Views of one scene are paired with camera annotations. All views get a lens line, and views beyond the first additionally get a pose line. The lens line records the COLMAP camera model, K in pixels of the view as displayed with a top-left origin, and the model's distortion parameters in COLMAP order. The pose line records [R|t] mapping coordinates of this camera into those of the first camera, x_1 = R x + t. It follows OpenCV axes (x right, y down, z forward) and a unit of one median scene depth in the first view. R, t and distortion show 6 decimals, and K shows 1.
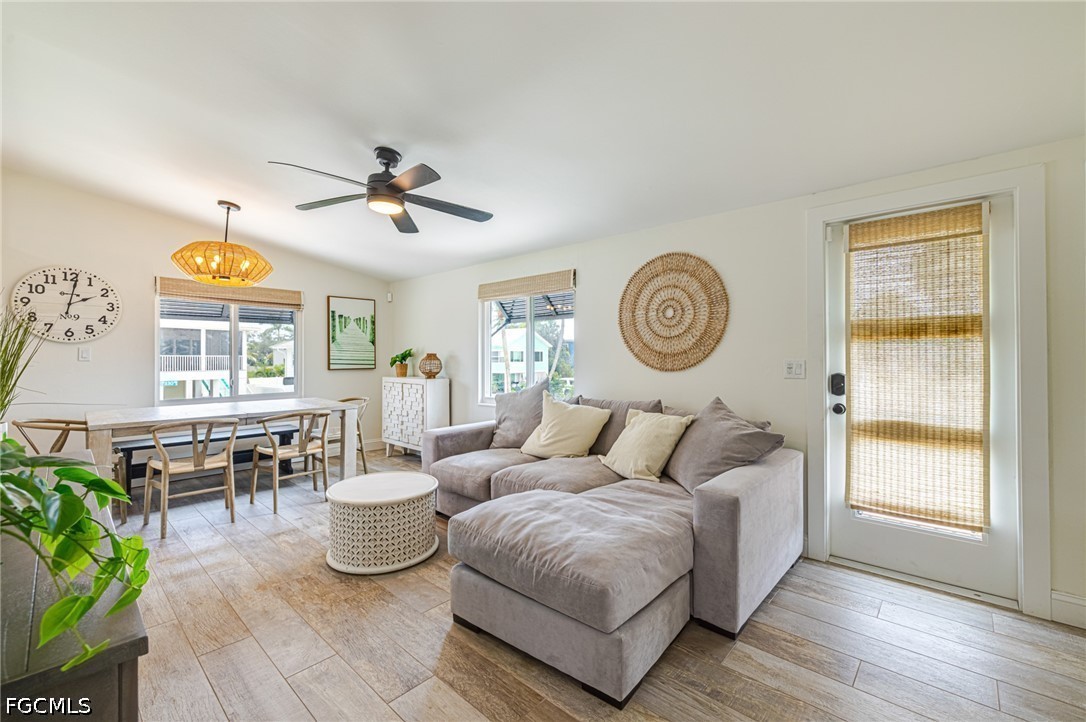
lens RADIAL K [[455.6, 0, 543.0], [0, 455.6, 355.3], [0, 0, 1]] dist [-0.001485, -0.000237]
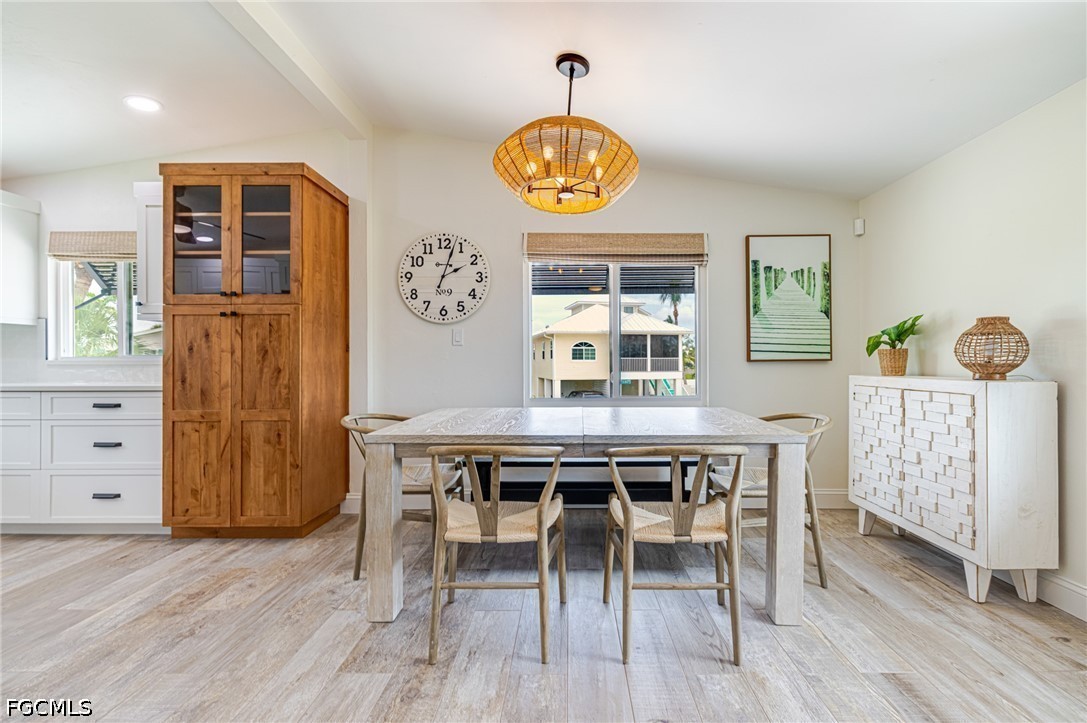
lens RADIAL K [[463.4, 0, 573.1], [0, 463.4, 361.3], [0, 0, 1]] dist [-0.000688, -0.000370]
pose [[0.681758, -0.002012, -0.731575, -0.245751], [0.005243, 0.999984, 0.002136, 0.039066], [0.731559, -0.005292, 0.681758, 0.560647]]
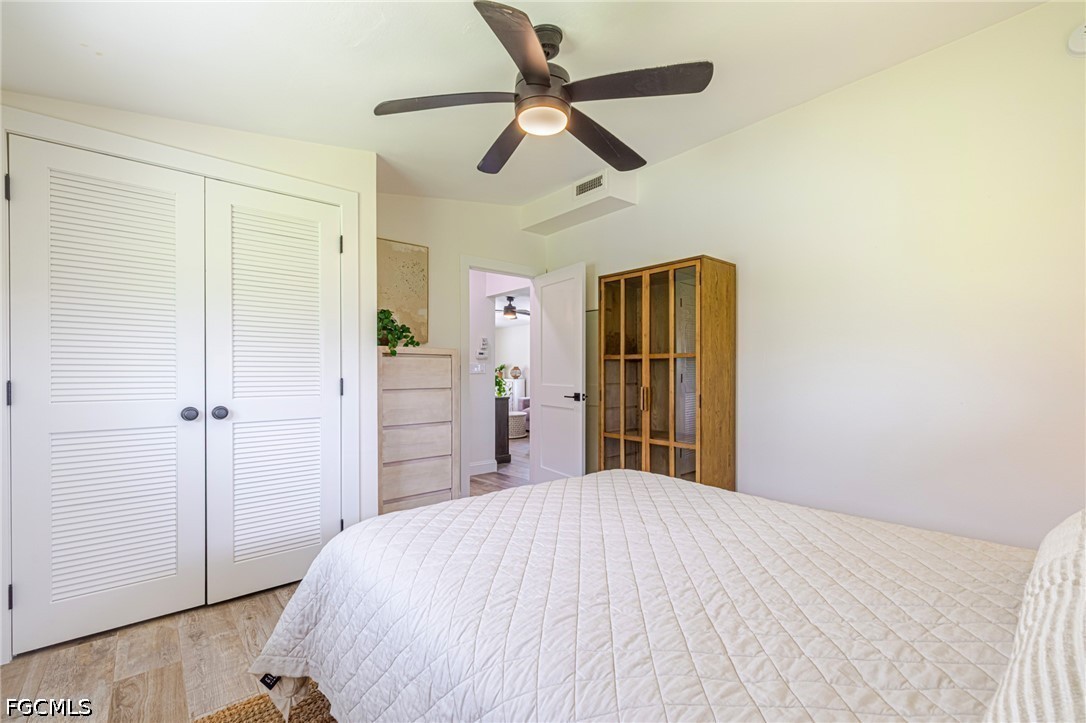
lens RADIAL K [[453.6, 0, 541.0], [0, 453.6, 372.6], [0, 0, 1]] dist [-0.000176, -0.000031]
pose [[0.991983, 0.000688, -0.126366, 0.139863], [0.000614, 0.999947, 0.010264, 0.003448], [0.126367, -0.010259, 0.991931, -1.178559]]
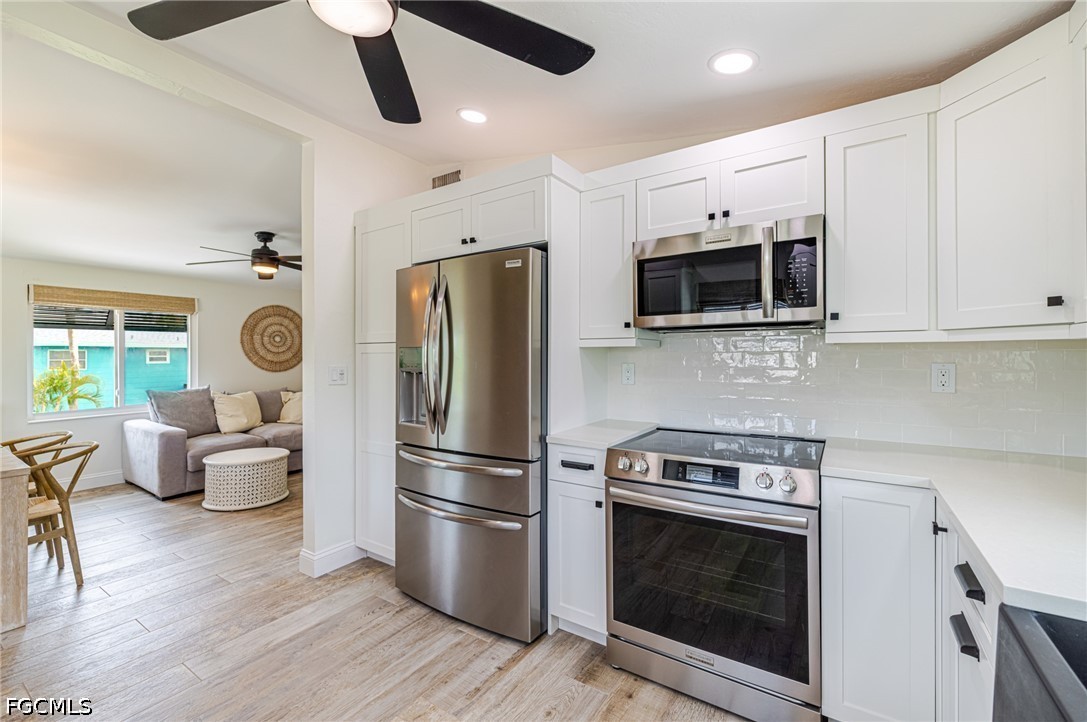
lens RADIAL K [[449.6, 0, 543.5], [0, 449.6, 361.0], [0, 0, 1]] dist [0.002353, 0.000039]
pose [[-0.168333, -0.003670, 0.985723, -1.269038], [-0.003227, 0.999990, 0.003172, -0.012294], [-0.985725, -0.002647, -0.168343, 0.210180]]
